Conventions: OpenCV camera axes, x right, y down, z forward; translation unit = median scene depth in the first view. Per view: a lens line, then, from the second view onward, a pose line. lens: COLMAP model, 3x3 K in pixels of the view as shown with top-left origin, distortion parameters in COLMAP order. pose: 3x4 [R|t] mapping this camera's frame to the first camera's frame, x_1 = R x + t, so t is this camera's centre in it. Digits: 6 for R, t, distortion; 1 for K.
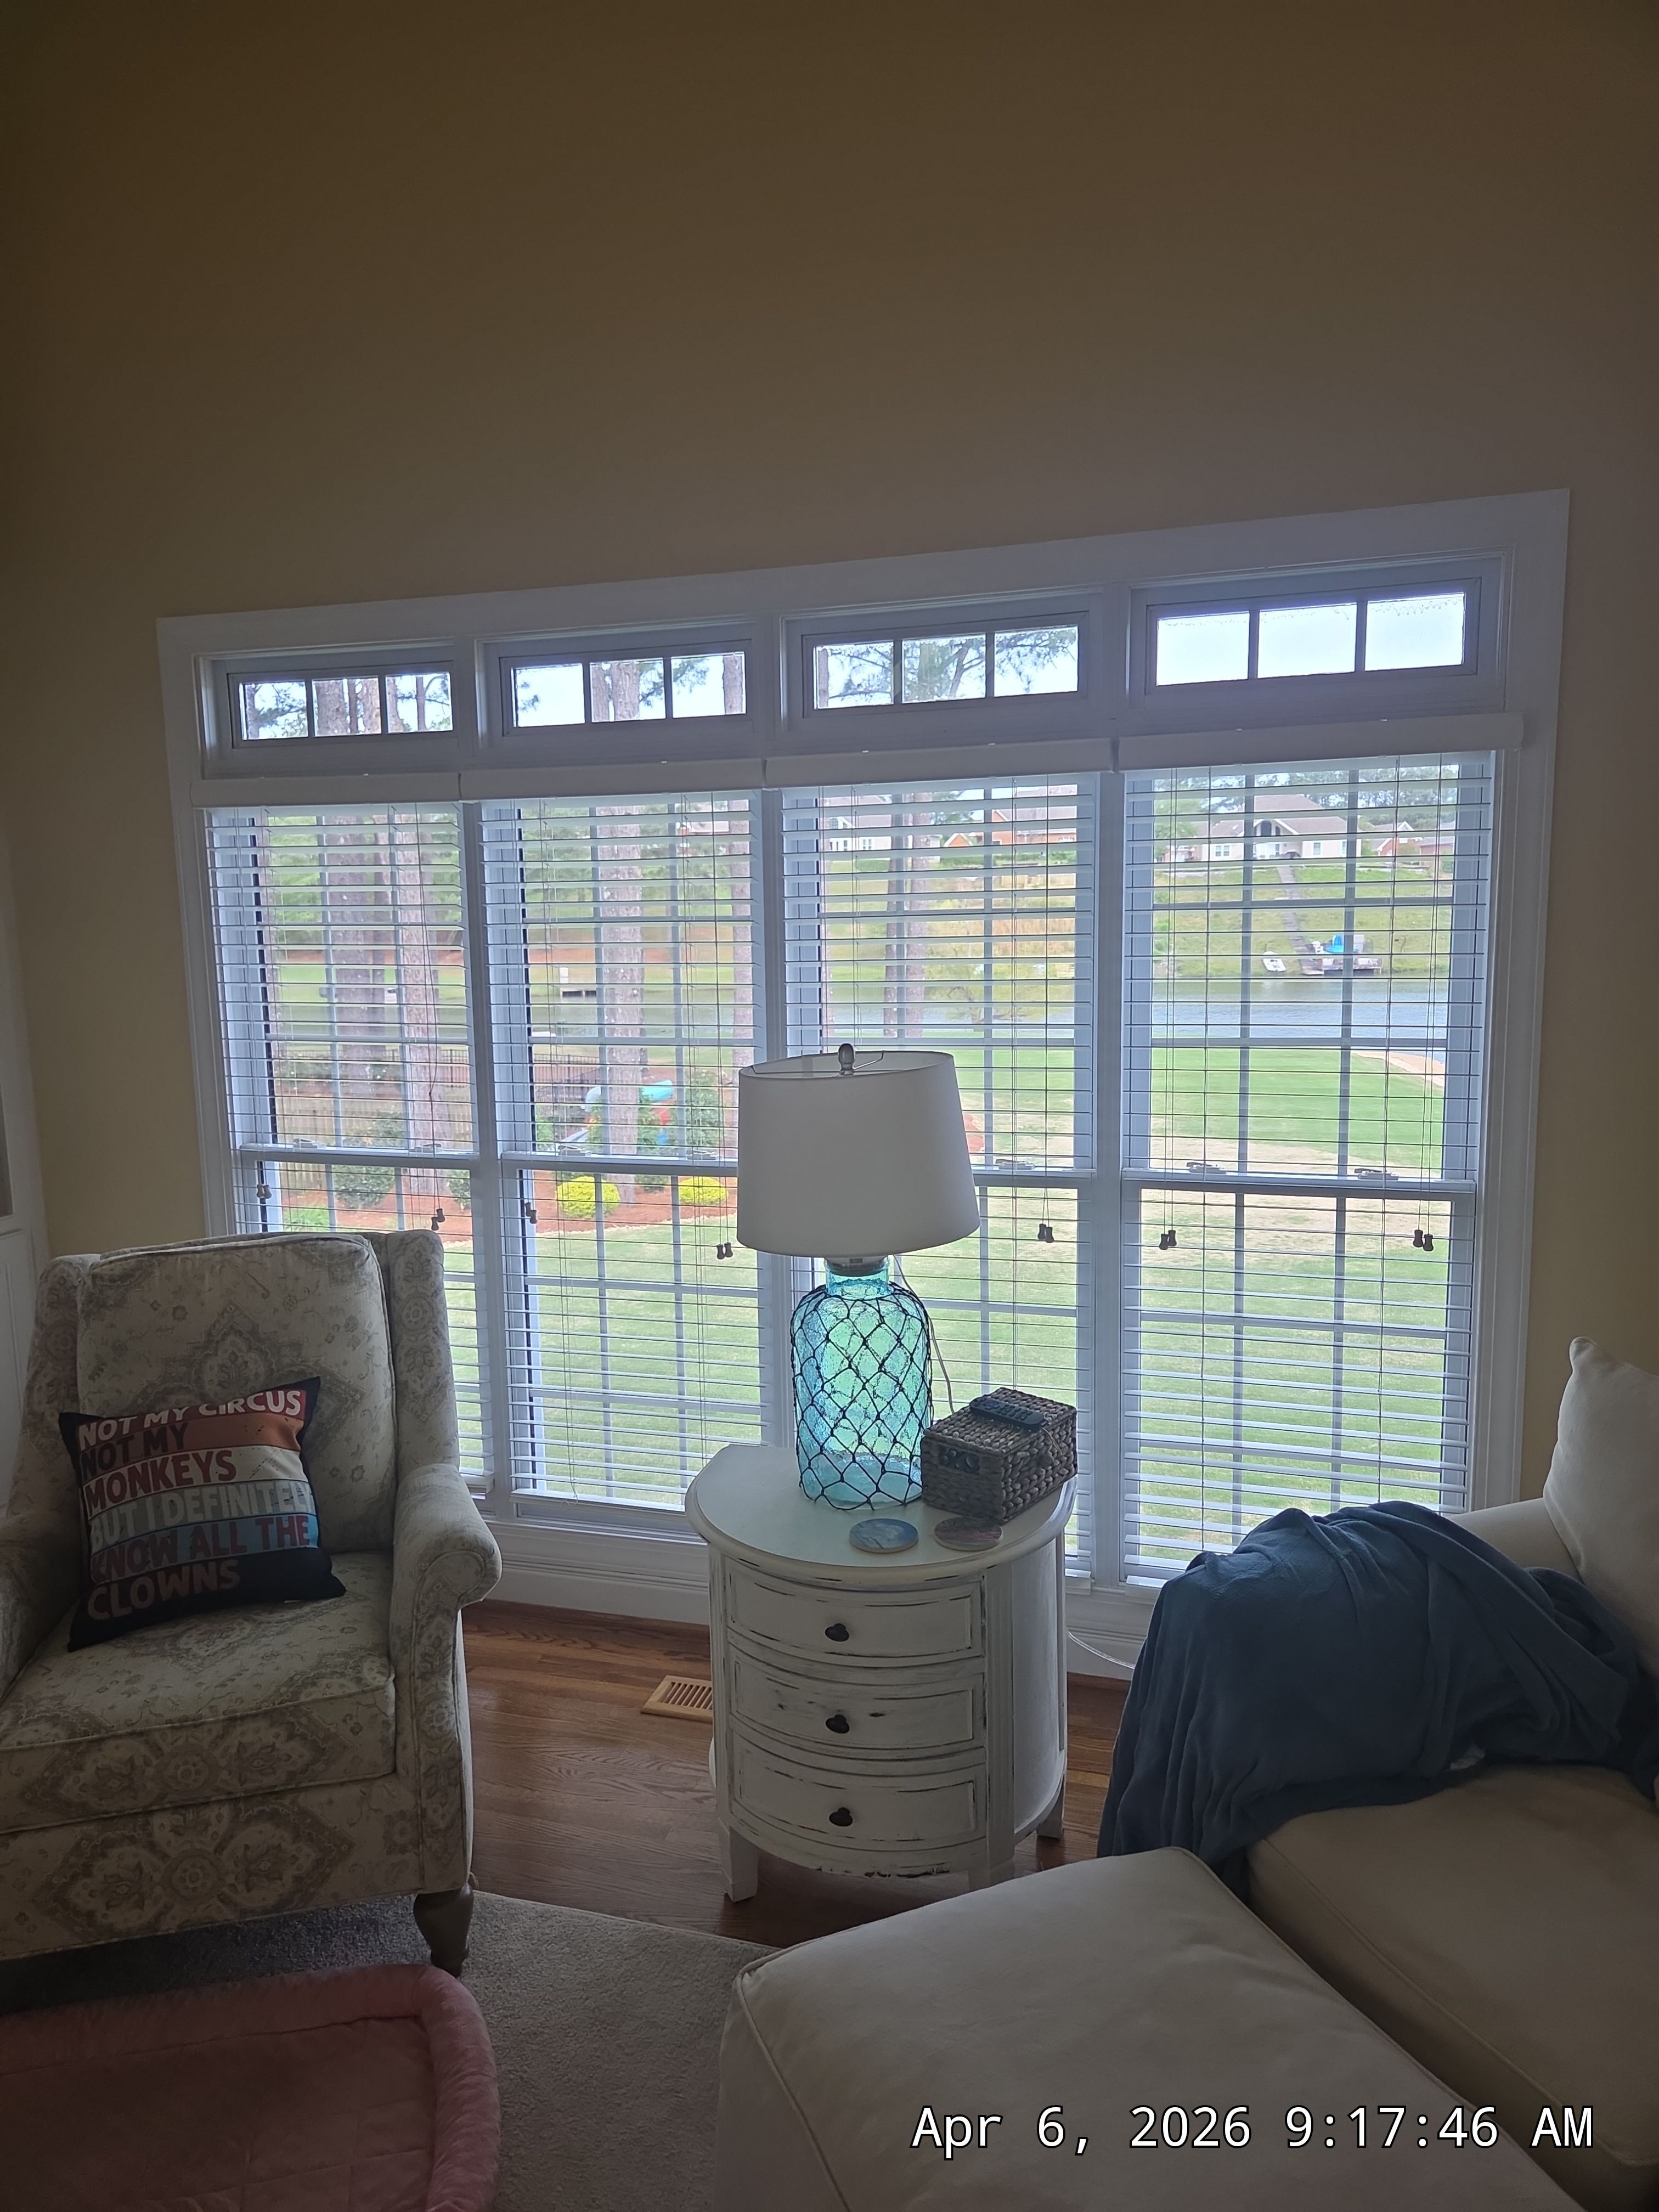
lens RADIAL K [[1583.4, 0, 751.2], [0, 1583.4, 1108.8], [0, 0, 1]] dist [0.074362, -0.006508]
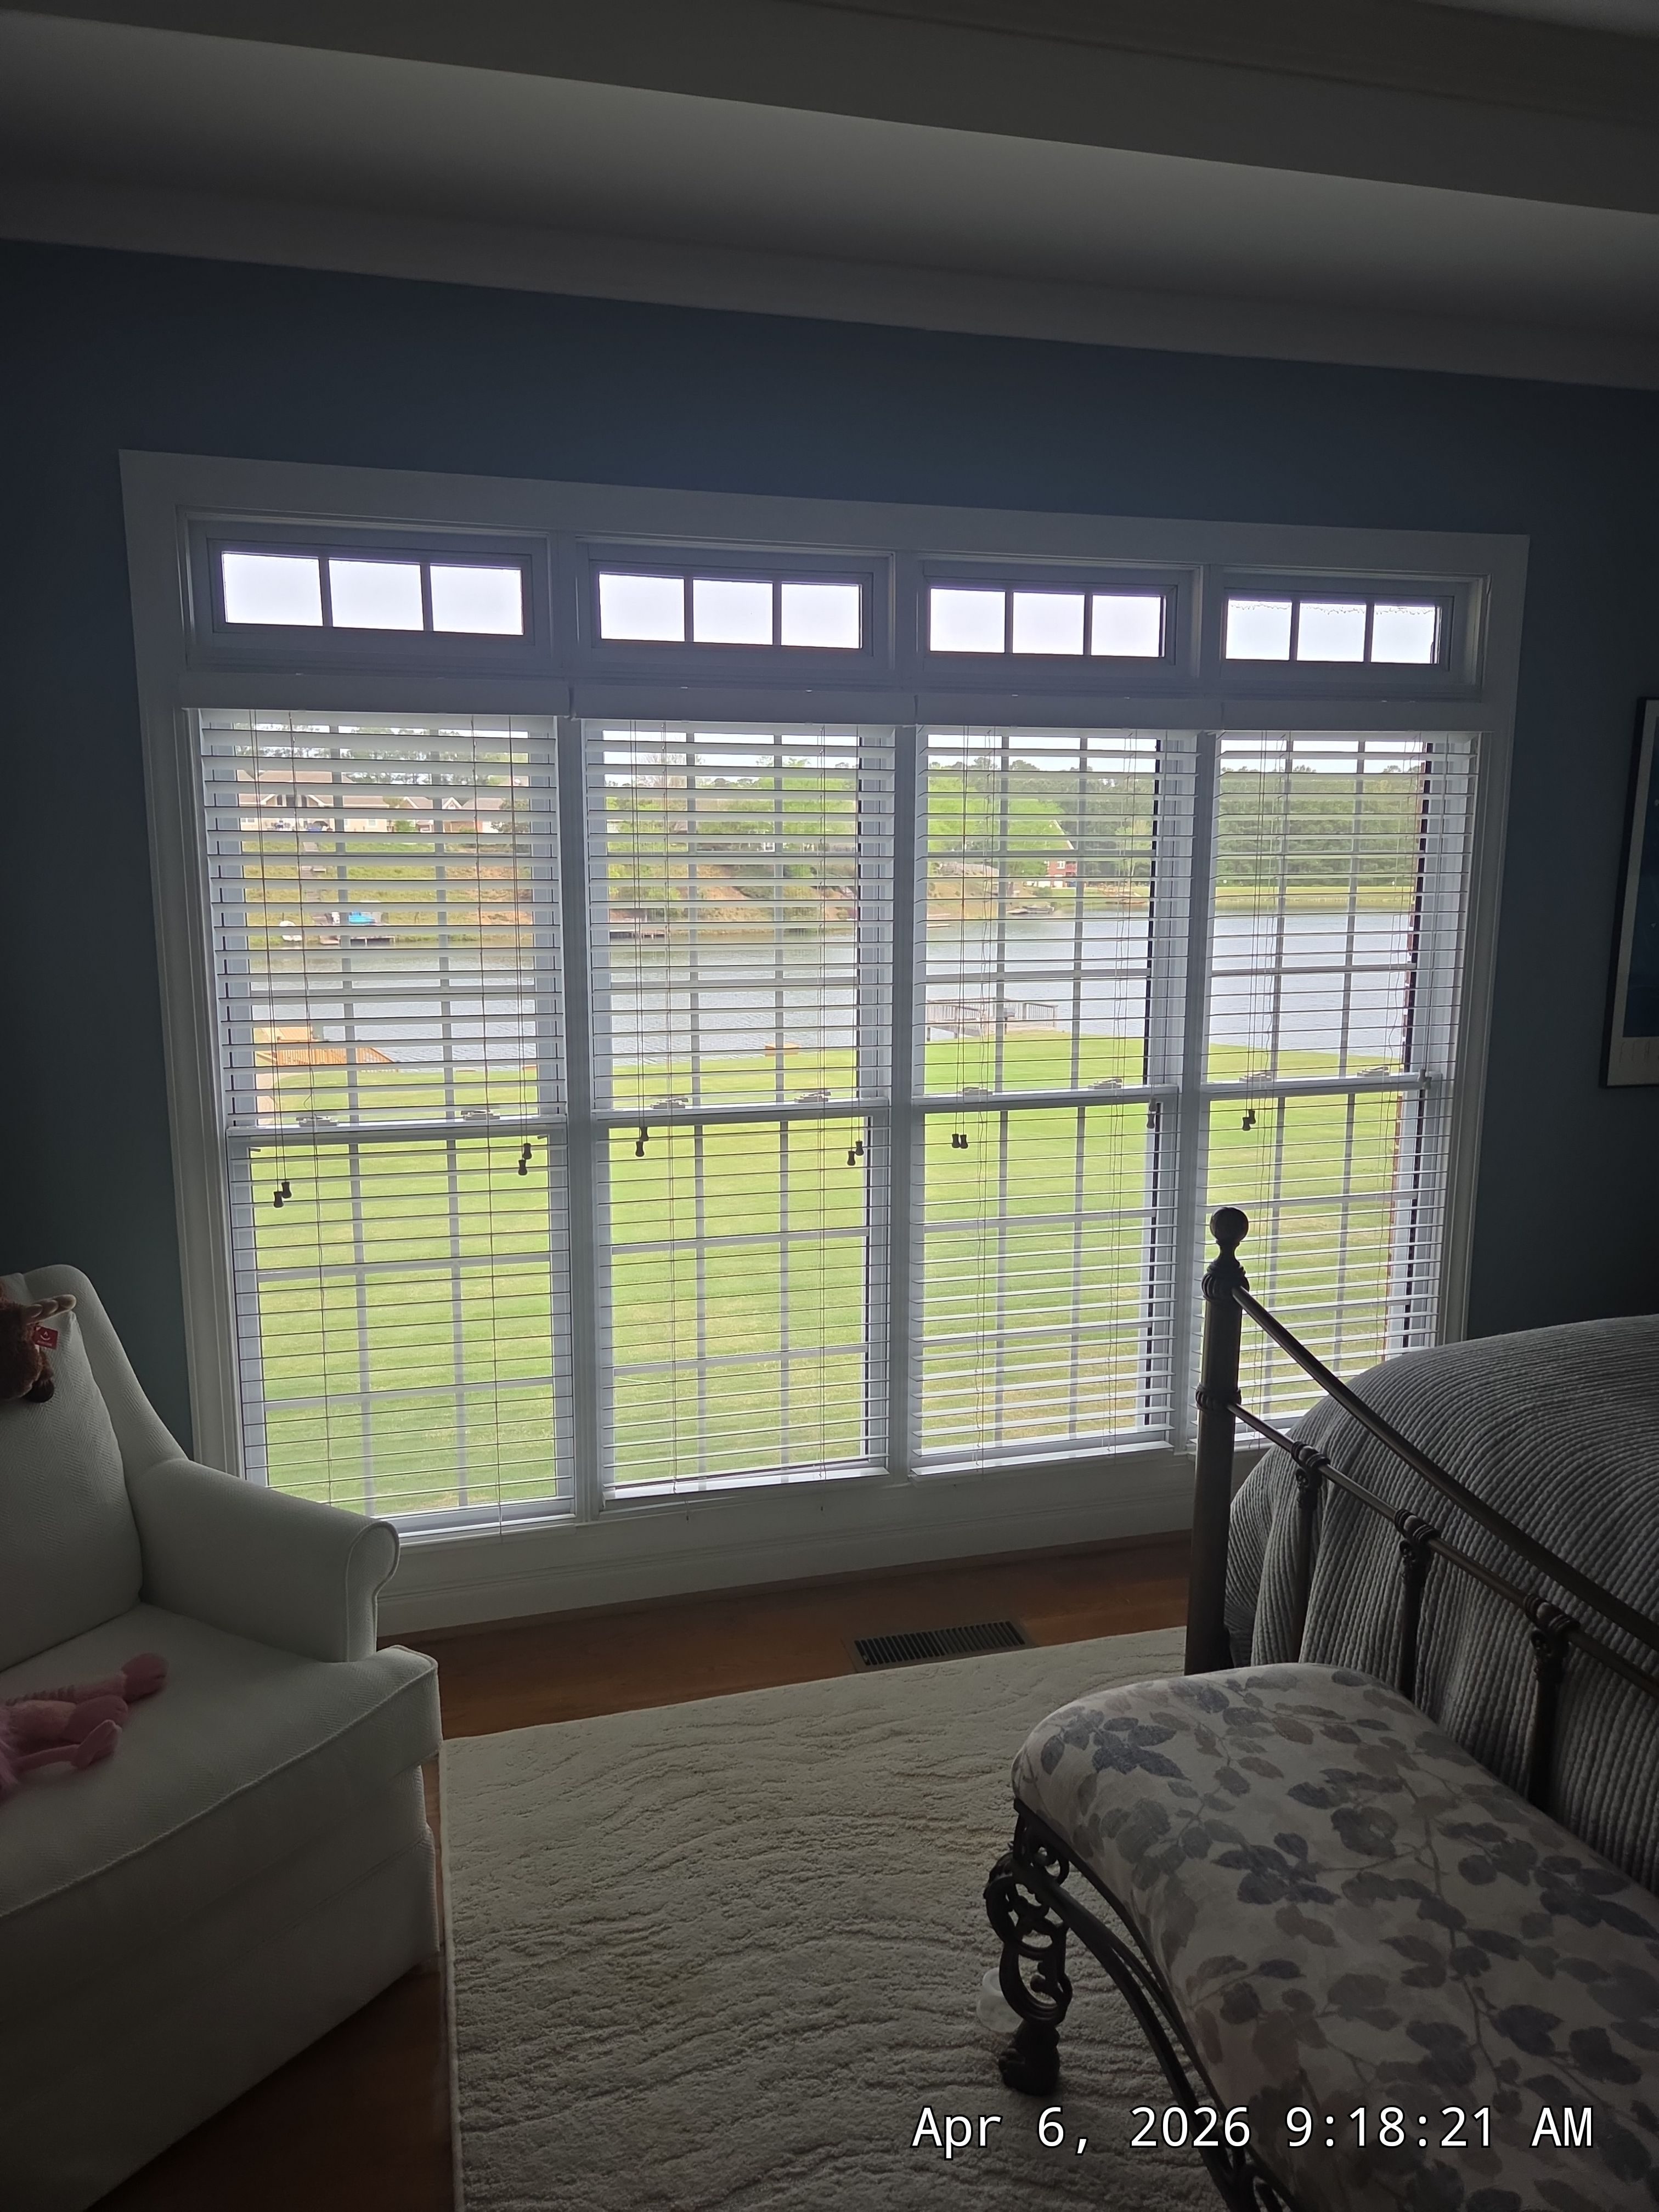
lens RADIAL K [[1583.4, 0, 818.3], [0, 1583.4, 1092.0], [0, 0, 1]] dist [0.074362, -0.006508]
pose [[0.833584, -0.064847, 0.548573, -0.537160], [0.053365, 0.997894, 0.036870, -0.010528], [-0.549809, -0.001460, 0.835289, 0.172314]]
